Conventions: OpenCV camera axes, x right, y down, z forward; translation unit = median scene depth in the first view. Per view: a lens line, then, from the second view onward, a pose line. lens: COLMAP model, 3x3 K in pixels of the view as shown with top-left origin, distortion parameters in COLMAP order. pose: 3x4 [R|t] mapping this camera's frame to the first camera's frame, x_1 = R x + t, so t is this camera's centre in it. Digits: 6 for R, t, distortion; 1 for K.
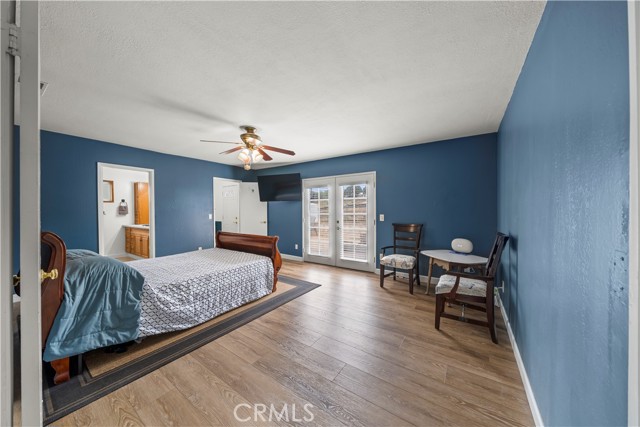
lens RADIAL K [[220.7, 0, 319.2], [0, 220.7, 211.9], [0, 0, 1]] dist [-0.006027, 0.000179]
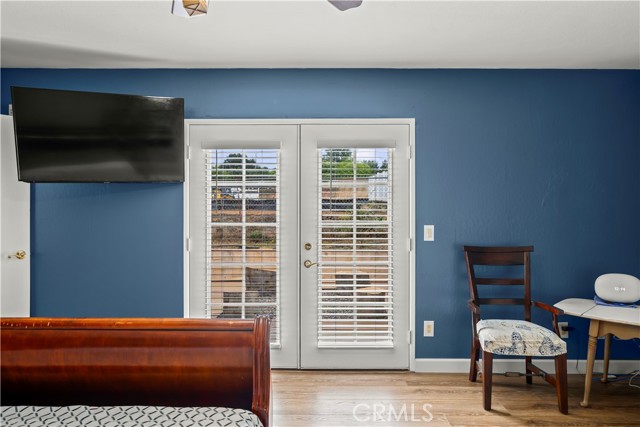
lens RADIAL K [[435.8, 0, 320.7], [0, 435.8, 212.1], [0, 0, 1]] dist [0.005181, -0.005369]
pose [[0.829637, 0.005453, 0.558277, -0.336095], [0.001633, 0.999924, -0.012192, -0.002824], [-0.558301, 0.011027, 0.829565, 0.436046]]
